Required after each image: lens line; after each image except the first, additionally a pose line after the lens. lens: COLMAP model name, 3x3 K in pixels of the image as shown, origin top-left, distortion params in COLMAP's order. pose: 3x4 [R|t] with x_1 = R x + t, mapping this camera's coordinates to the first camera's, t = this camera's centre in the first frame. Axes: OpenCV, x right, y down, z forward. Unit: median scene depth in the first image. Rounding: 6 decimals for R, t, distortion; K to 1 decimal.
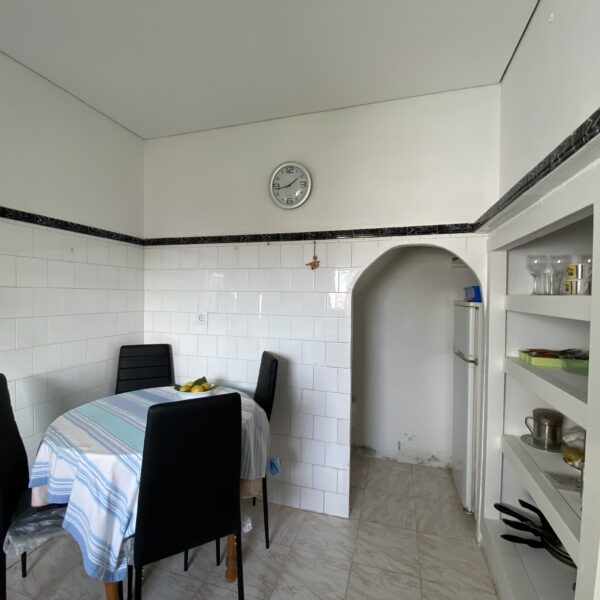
lens RADIAL K [[327.3, 0, 300.0], [0, 327.3, 300.0], [0, 0, 1]] dist [0.055556, -0.046719]
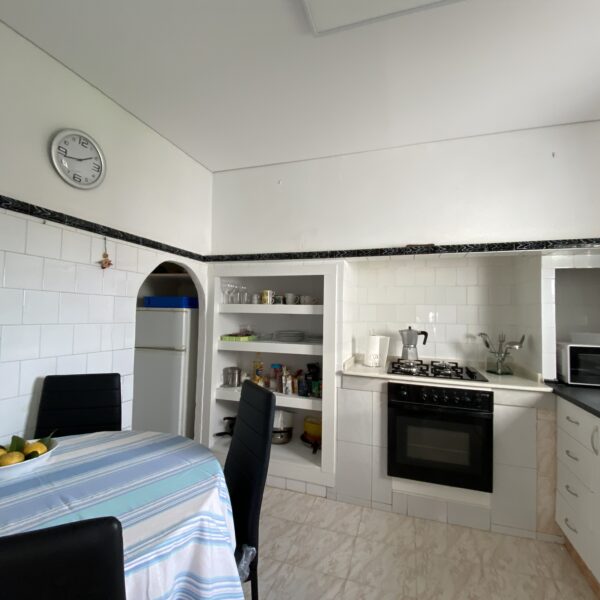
lens RADIAL K [[318.8, 0, 297.9], [0, 318.8, 303.1], [0, 0, 1]] dist [0.043065, -0.044354]
pose [[0.024204, 0.025156, 0.999390, -0.803072], [-0.002485, 0.999682, -0.025103, 0.017667], [-0.999704, -0.001876, 0.024259, 0.462514]]
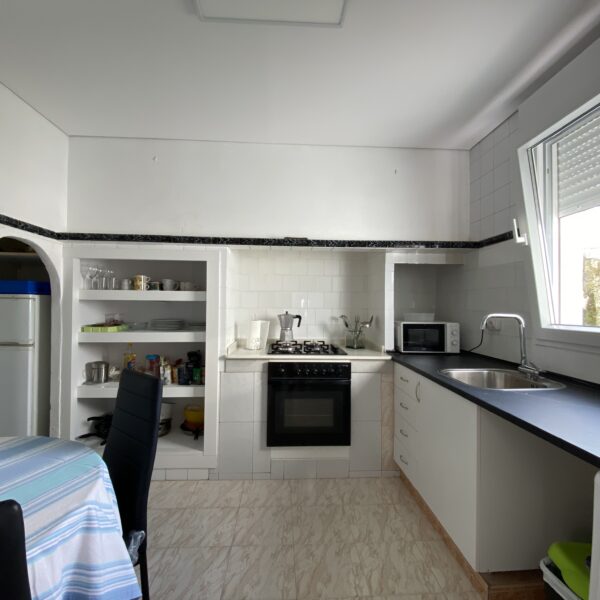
lens RADIAL K [[318.8, 0, 297.9], [0, 318.8, 303.1], [0, 0, 1]] dist [0.043065, -0.044354]
pose [[-0.347905, -0.009238, 0.937484, -0.844367], [0.002546, 0.999938, 0.010798, 0.025978], [-0.937526, 0.006143, -0.347860, 0.487610]]
